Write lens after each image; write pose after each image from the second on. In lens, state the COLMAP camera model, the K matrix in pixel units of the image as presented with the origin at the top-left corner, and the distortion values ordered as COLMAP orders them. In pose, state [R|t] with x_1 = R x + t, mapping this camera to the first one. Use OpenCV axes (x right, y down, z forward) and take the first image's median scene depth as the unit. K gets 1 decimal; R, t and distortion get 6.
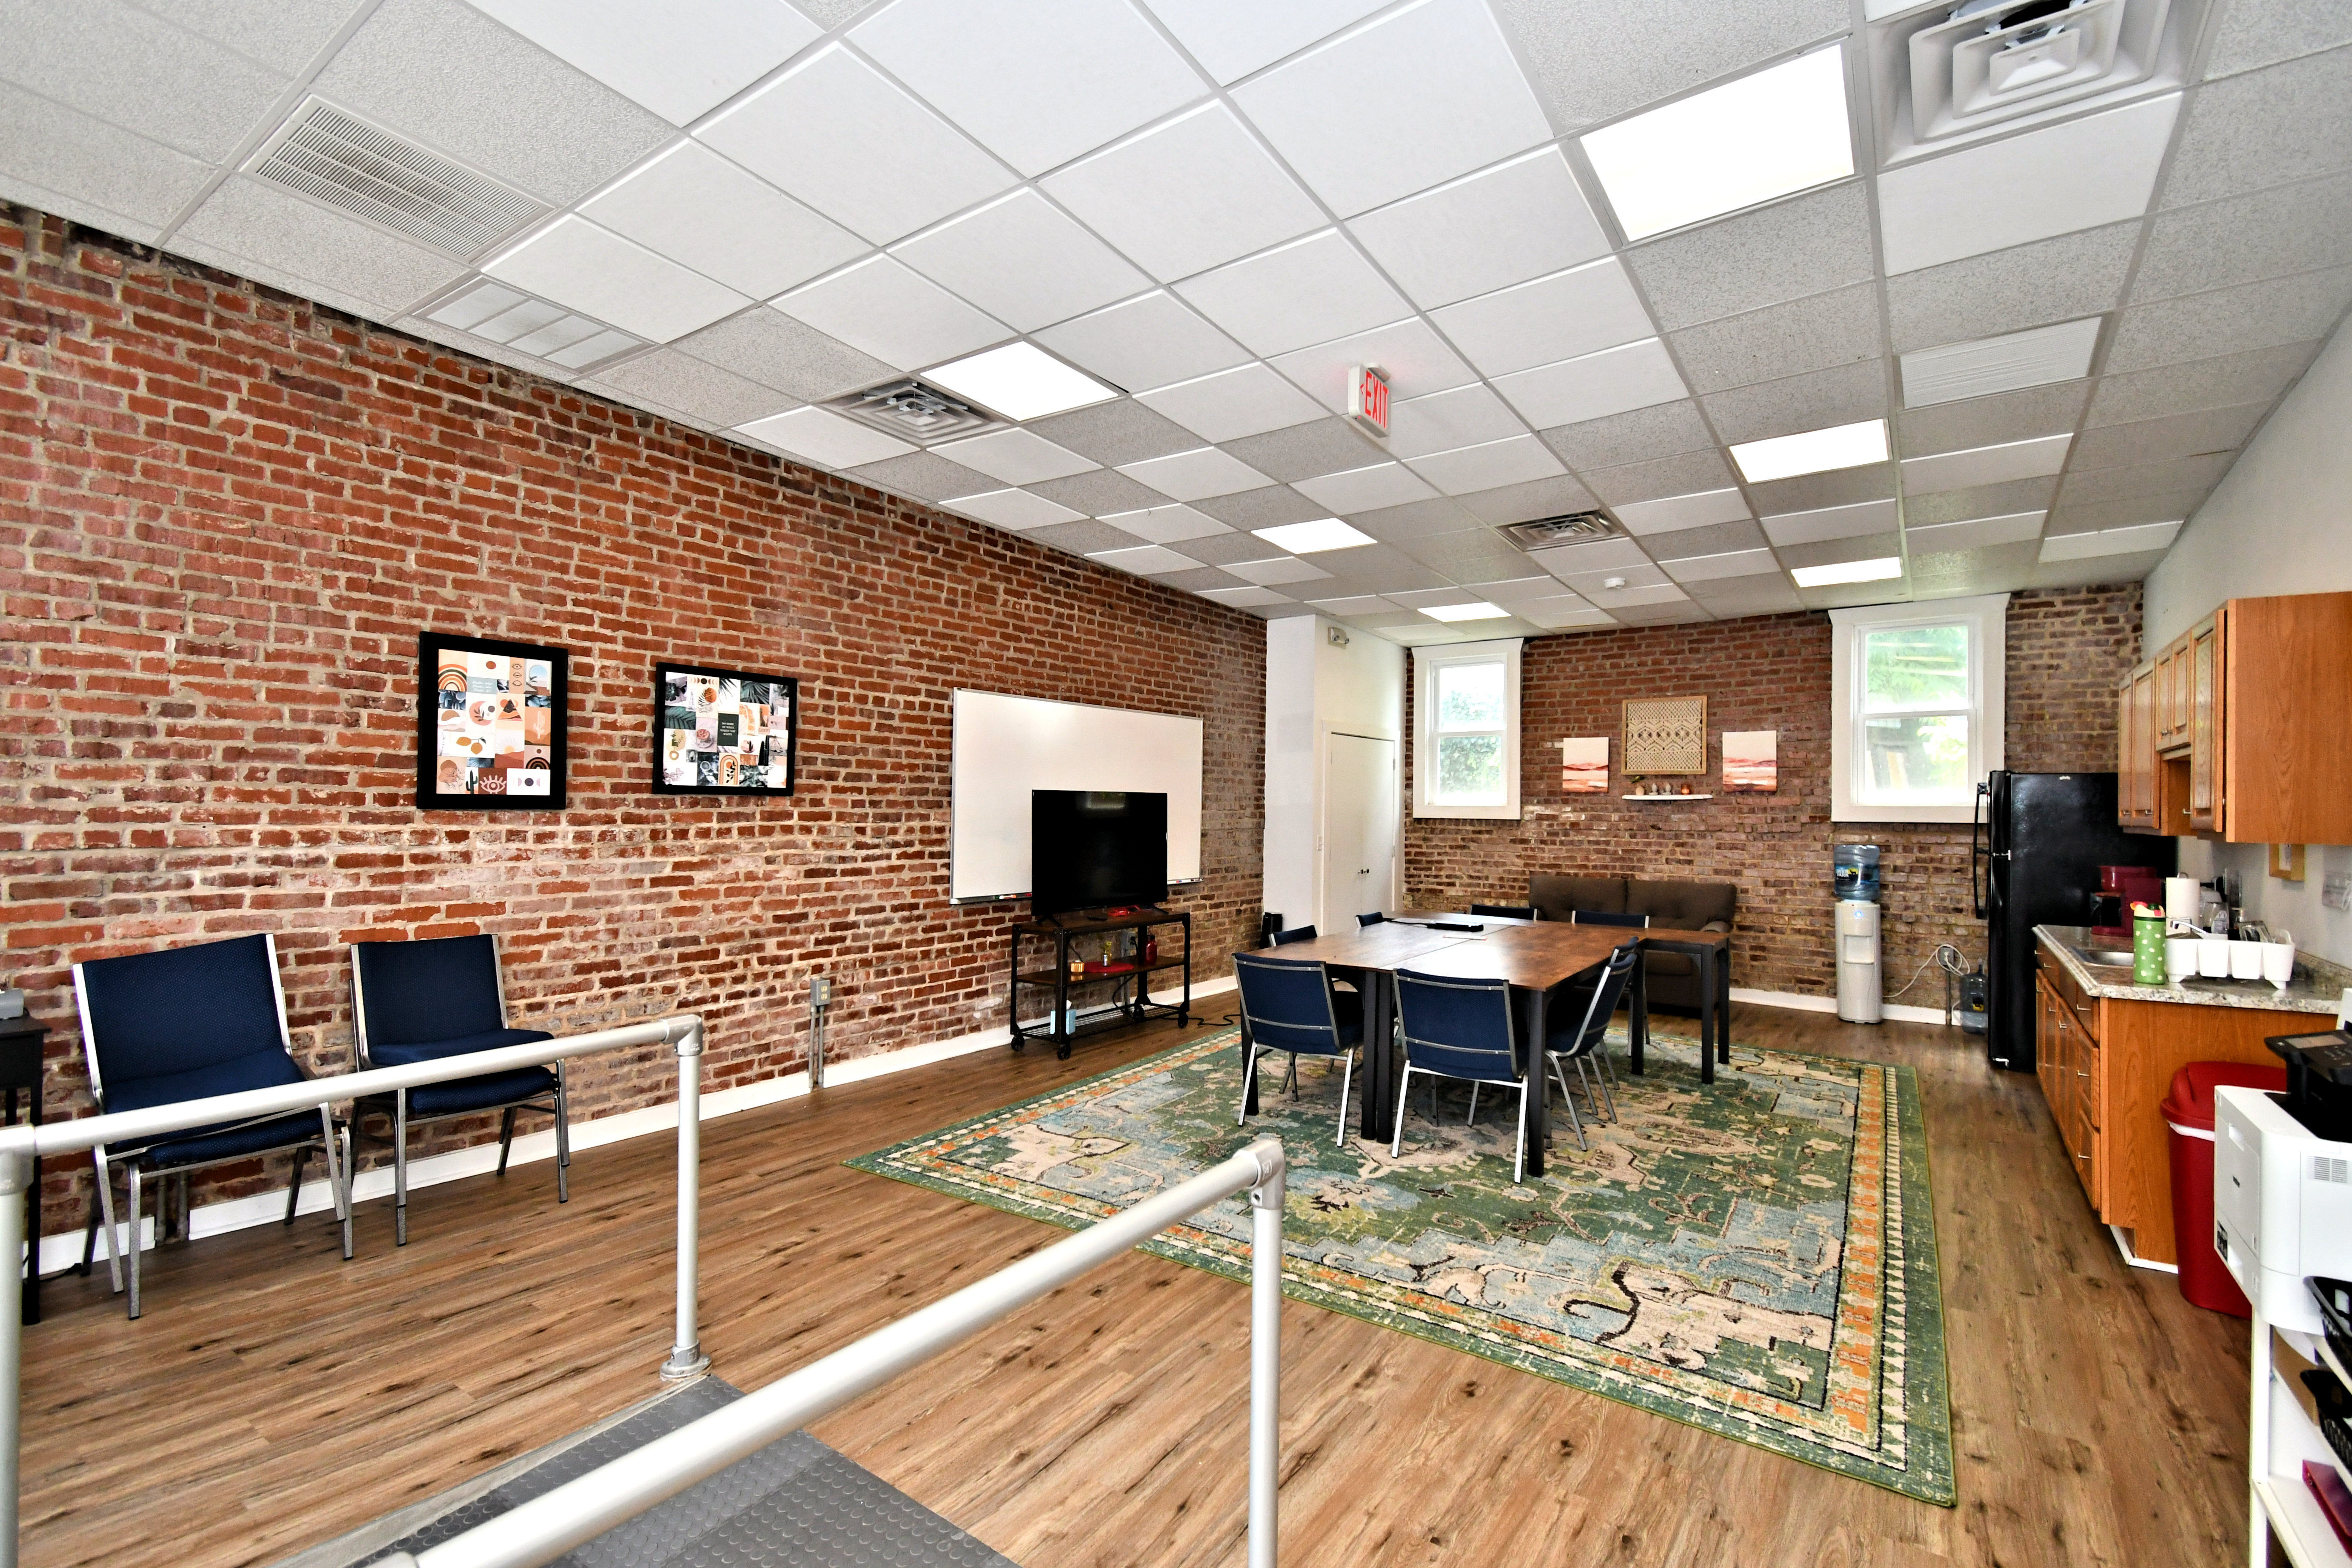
lens RADIAL K [[1053.0, 0, 1190.9], [0, 1053.0, 803.6], [0, 0, 1]] dist [0.057849, -0.029299]
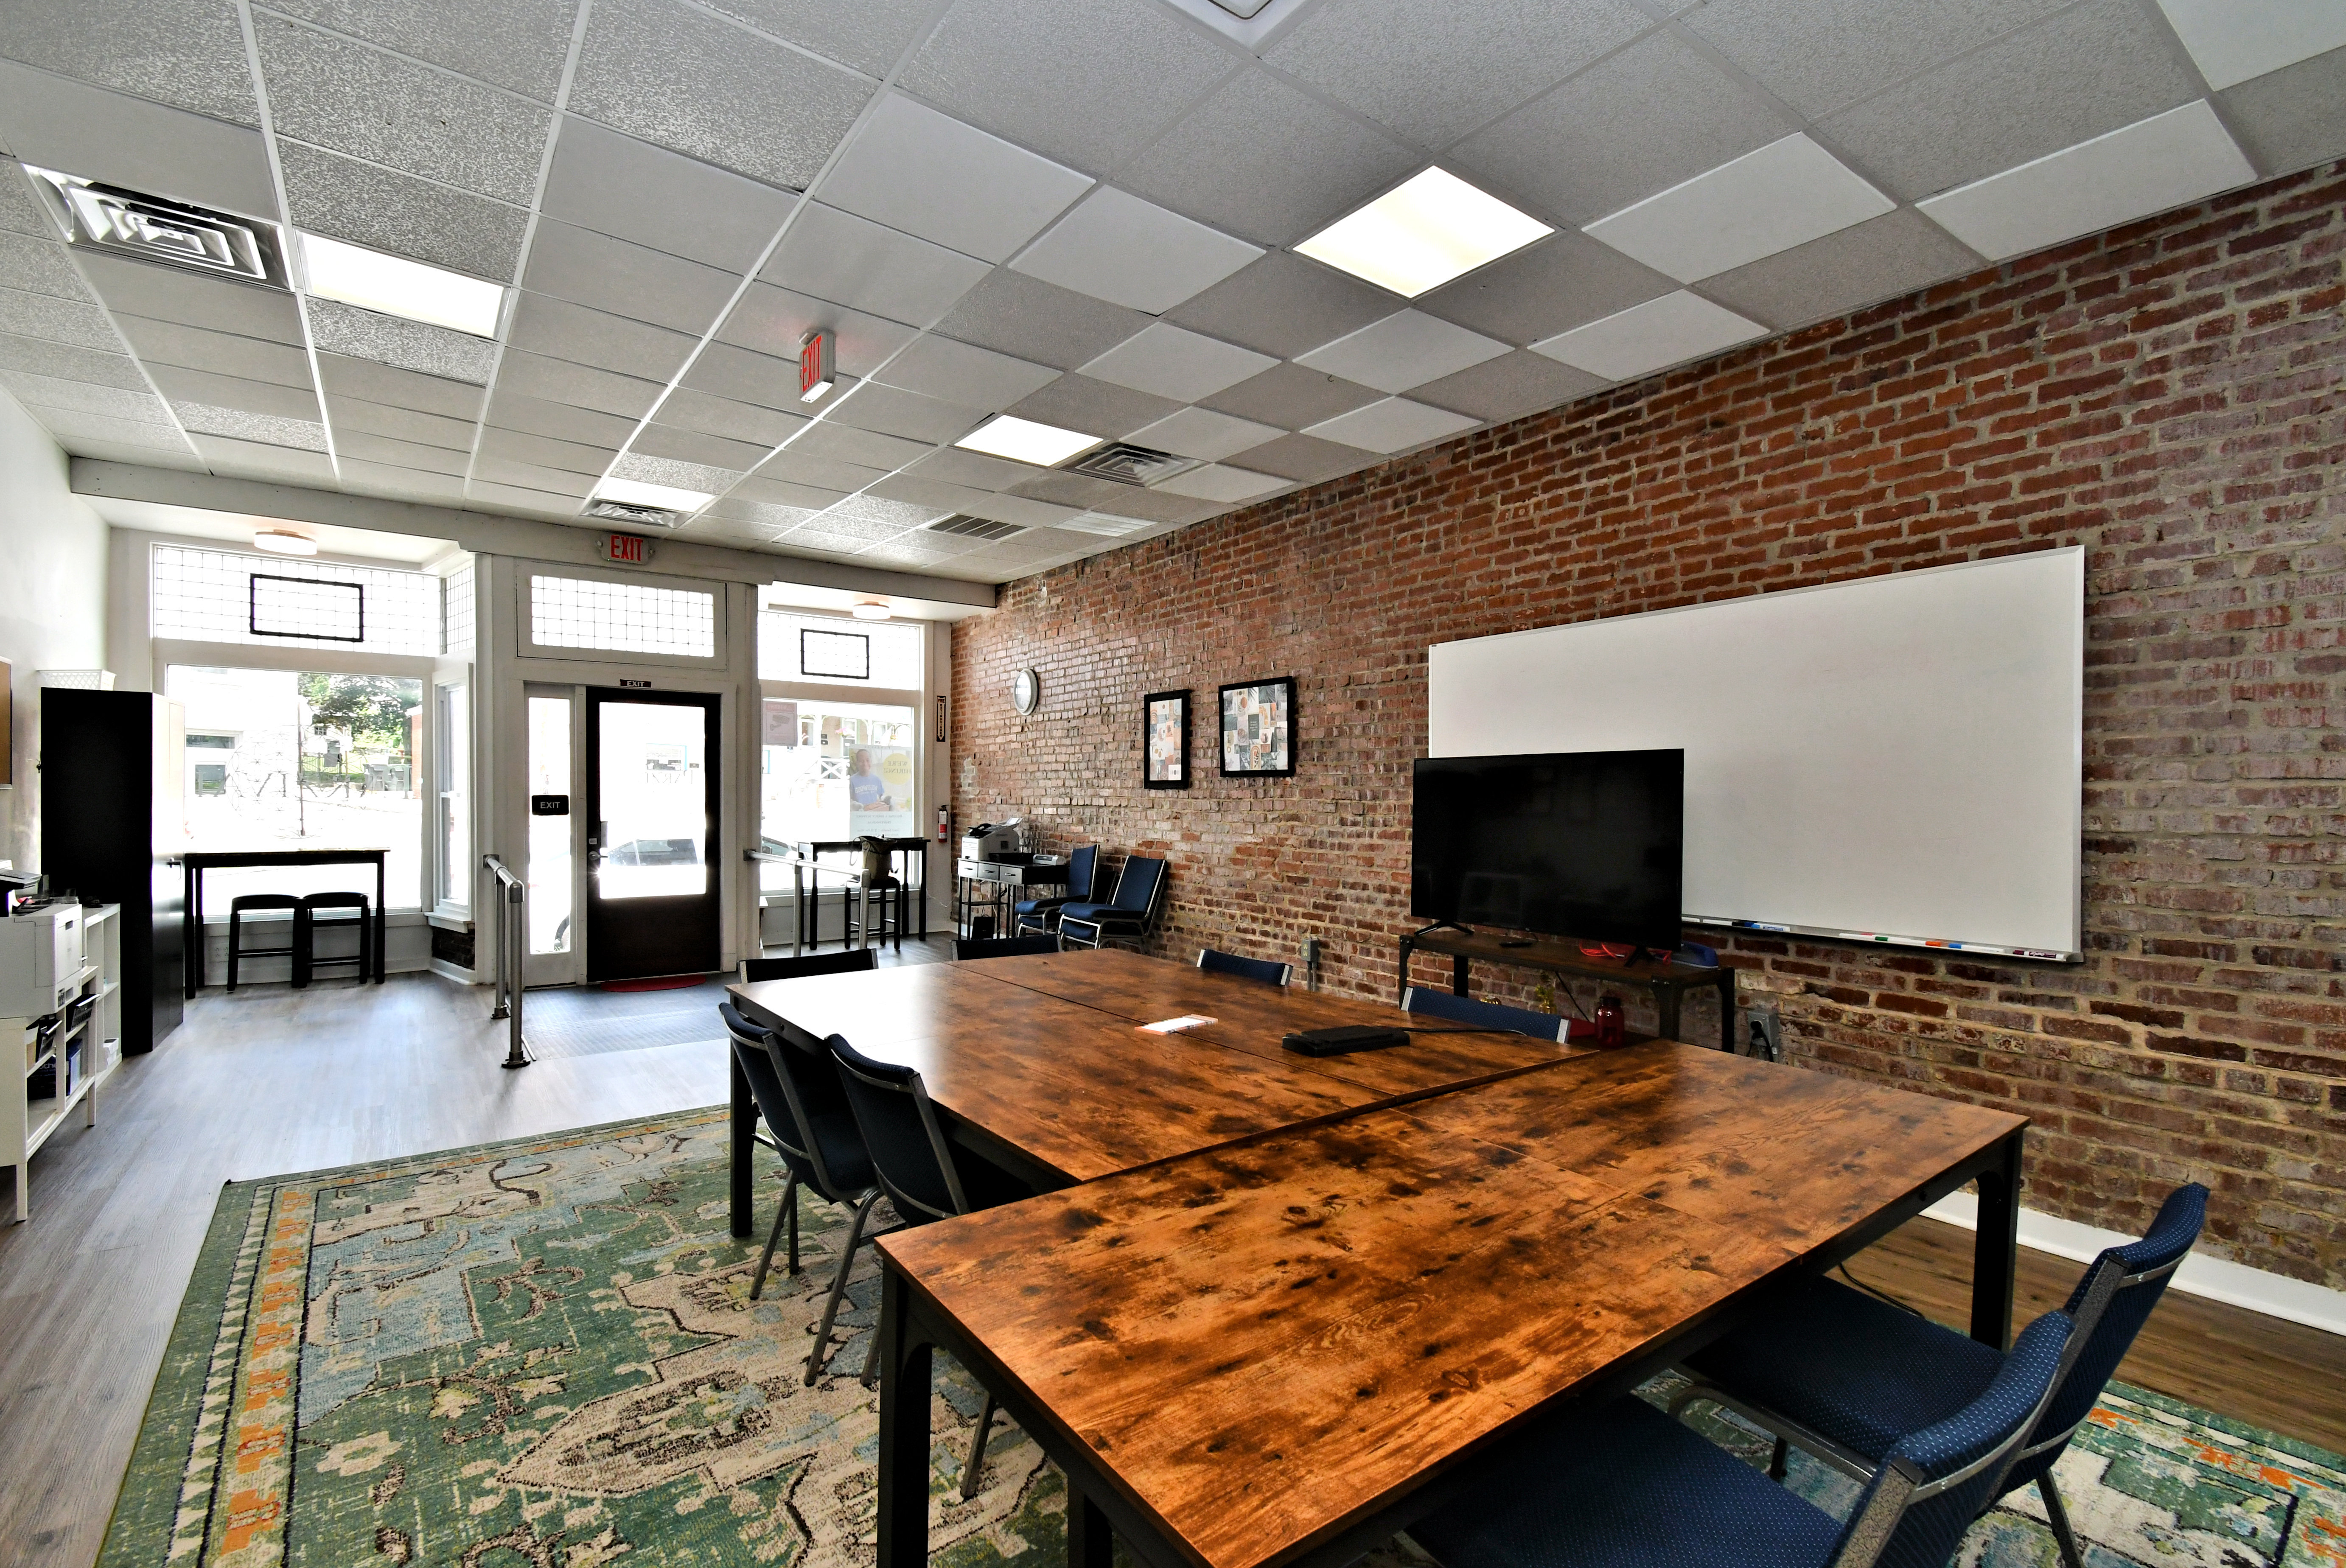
lens RADIAL K [[1027.9, 0, 1143.3], [0, 1027.9, 792.8], [0, 0, 1]] dist [0.052759, -0.027959]
pose [[-0.338651, -0.010791, -0.940850, 0.670524], [-0.003025, 0.999942, -0.010380, 0.021098], [0.940907, -0.000669, -0.338664, 1.095247]]
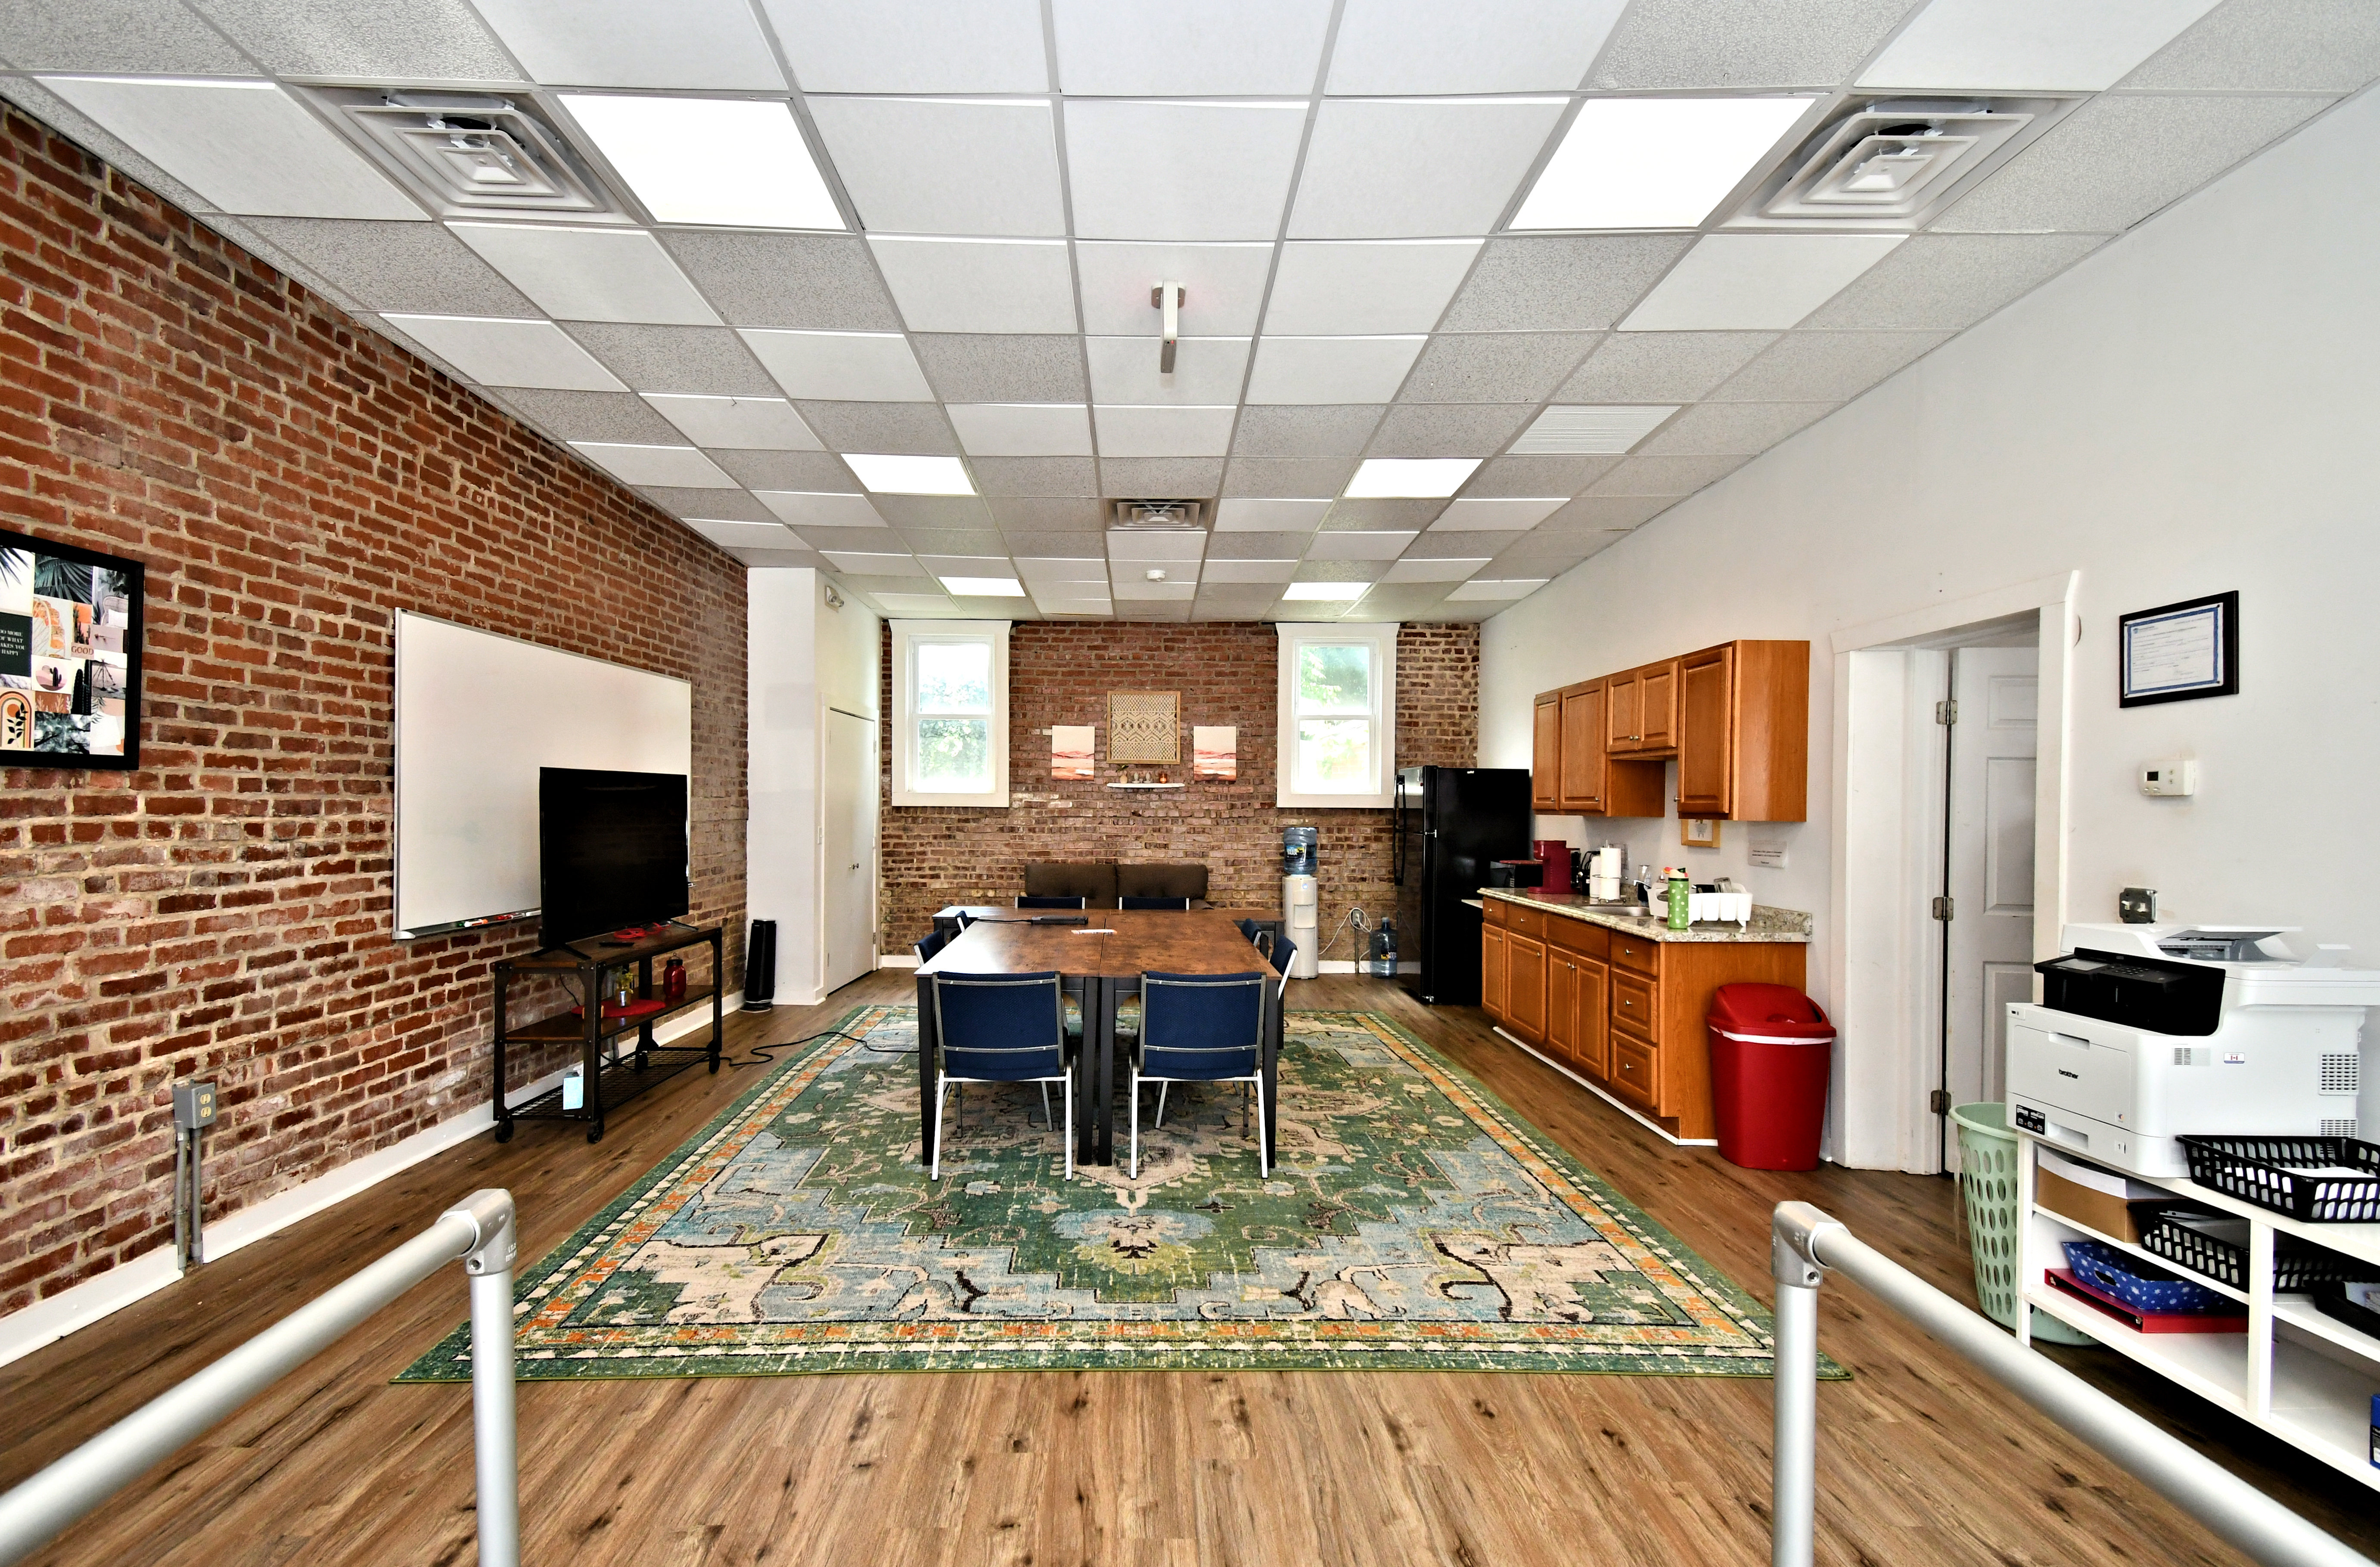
lens RADIAL K [[1068.9, 0, 1147.0], [0, 1068.9, 822.5], [0, 0, 1]] dist [0.053358, -0.029800]
pose [[0.815991, -0.013200, 0.577914, -0.243030], [-0.003277, 0.999618, 0.027458, 0.002630], [-0.578055, -0.024299, 0.815636, 0.187028]]
